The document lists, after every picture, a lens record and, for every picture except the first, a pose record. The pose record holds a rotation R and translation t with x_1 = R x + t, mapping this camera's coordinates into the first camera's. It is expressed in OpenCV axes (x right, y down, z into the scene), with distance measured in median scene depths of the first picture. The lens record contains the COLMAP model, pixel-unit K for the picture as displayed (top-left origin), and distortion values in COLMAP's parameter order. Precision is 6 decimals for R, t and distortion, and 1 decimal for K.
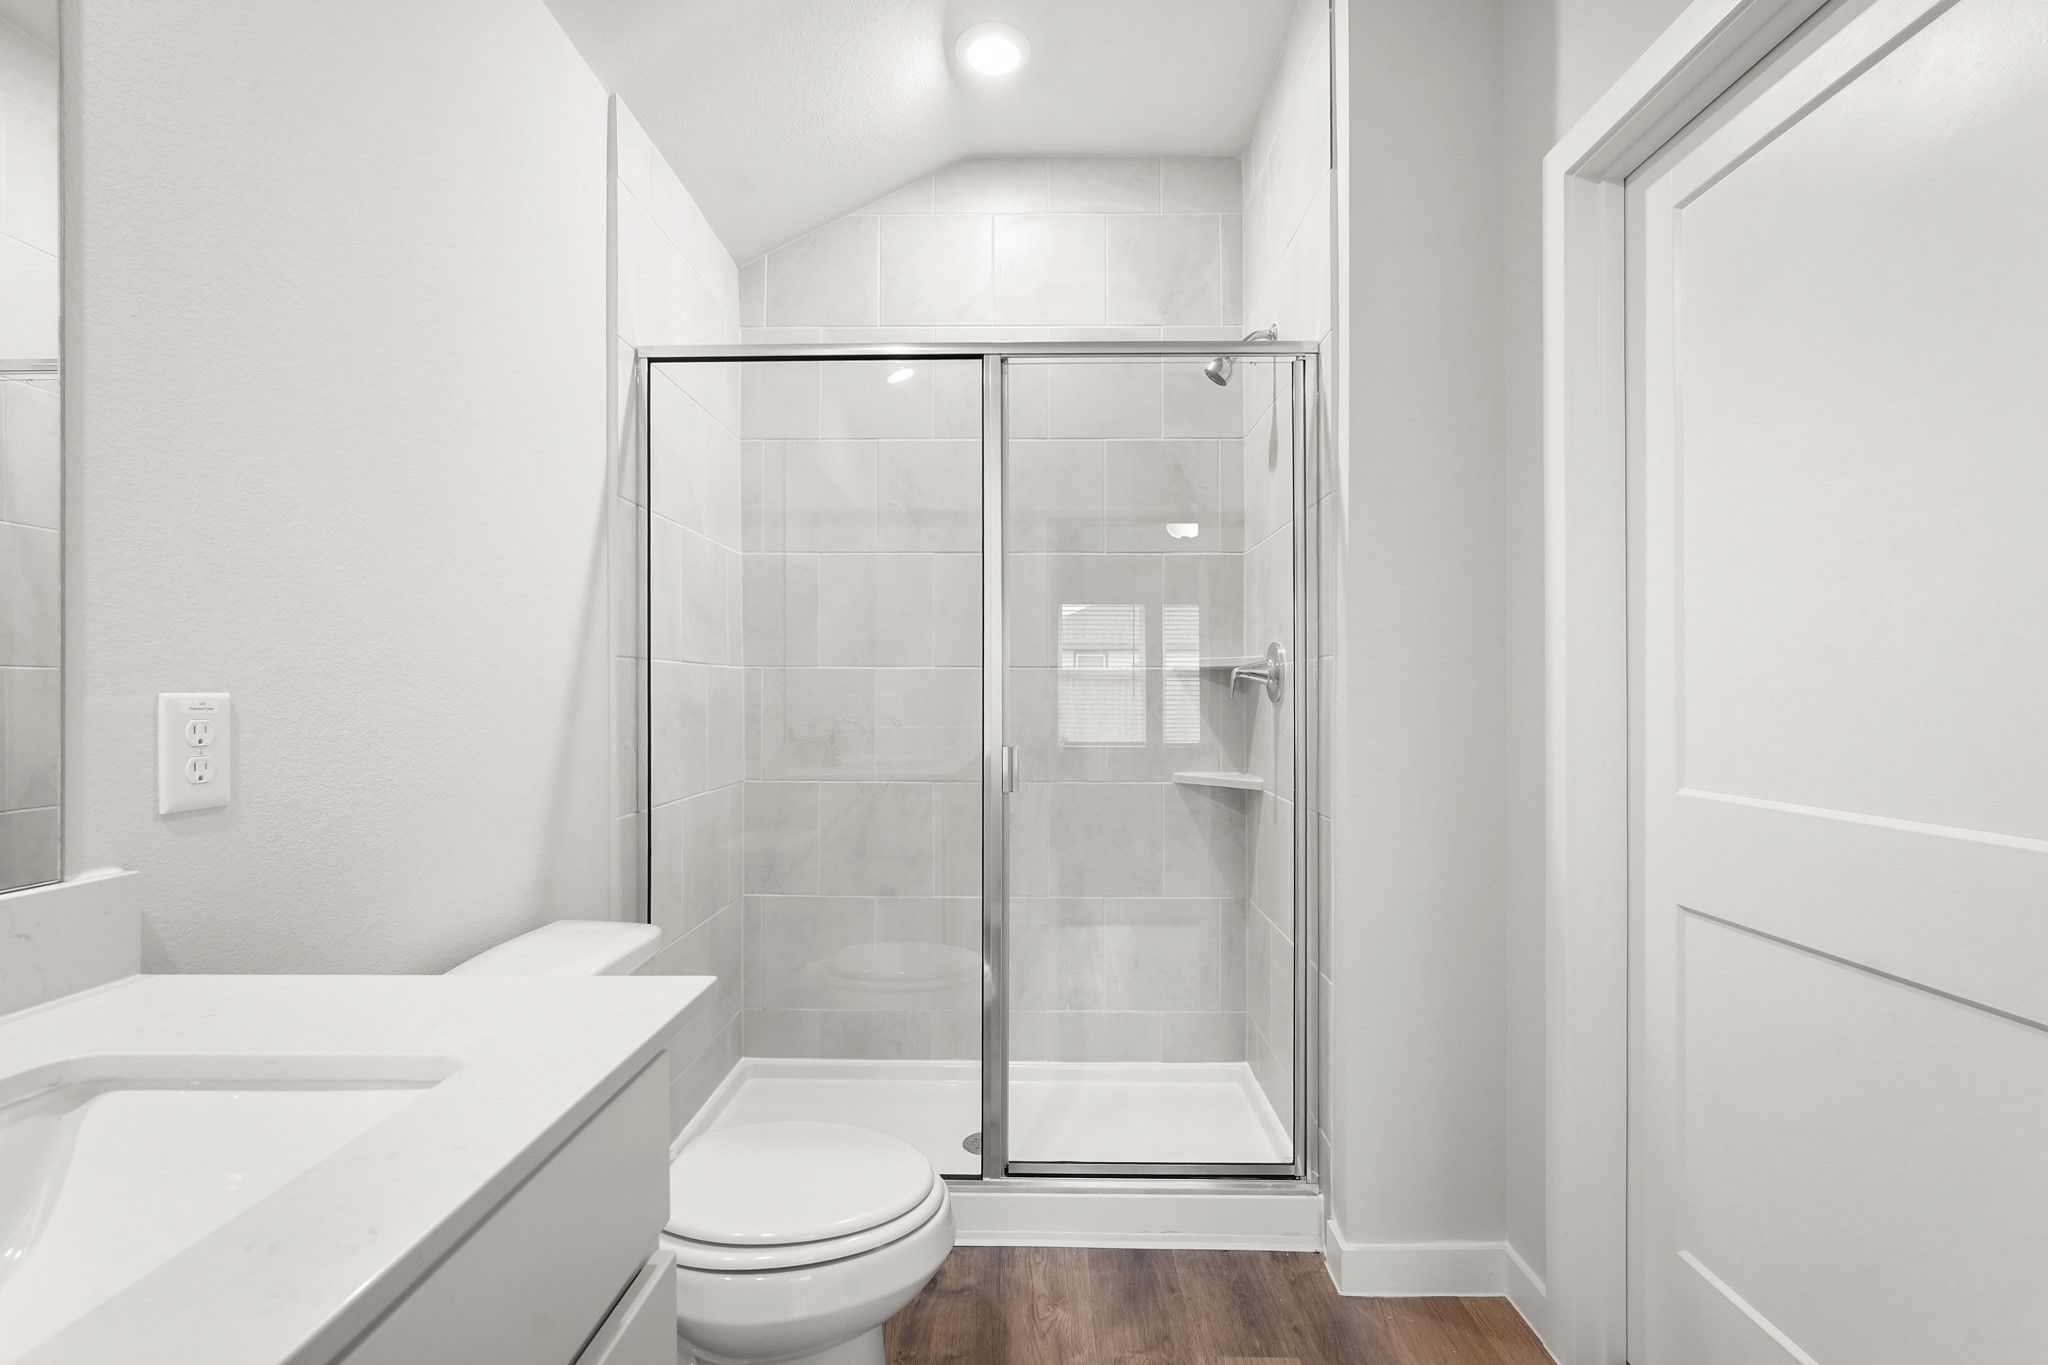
lens RADIAL K [[909.7, 0, 1025.4], [0, 909.7, 687.7], [0, 0, 1]] dist [-0.016768, 0.007492]
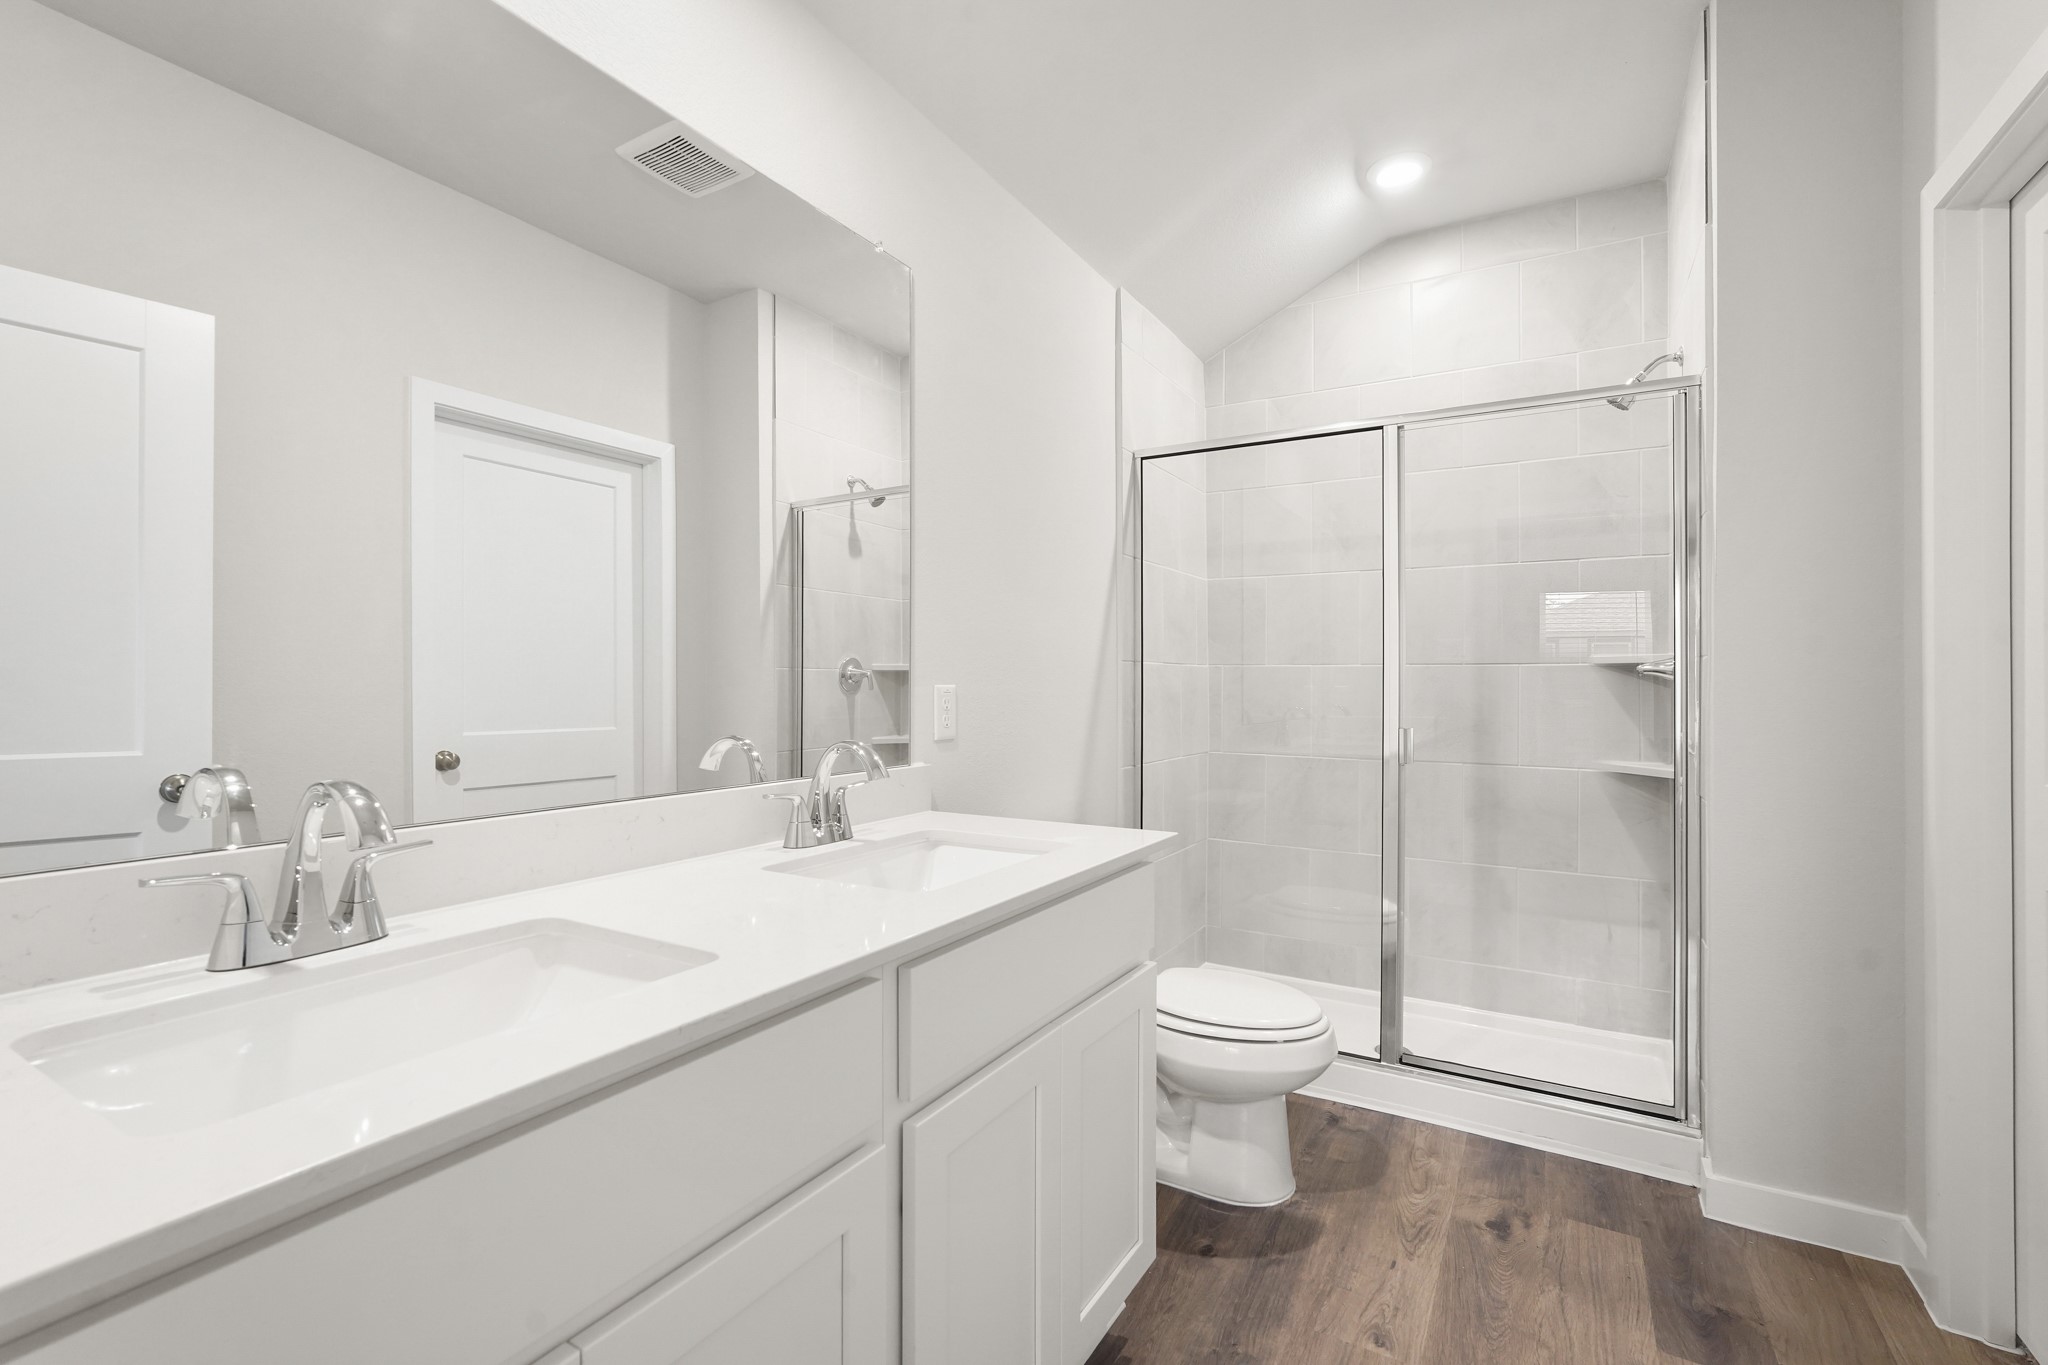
lens RADIAL K [[909.7, 0, 1017.3], [0, 909.7, 682.1], [0, 0, 1]] dist [-0.016768, 0.007492]
pose [[0.864975, 0.003720, -0.501802, 0.156992], [-0.001845, 0.999989, 0.004232, -0.005279], [0.501812, -0.002735, 0.864972, -0.393574]]
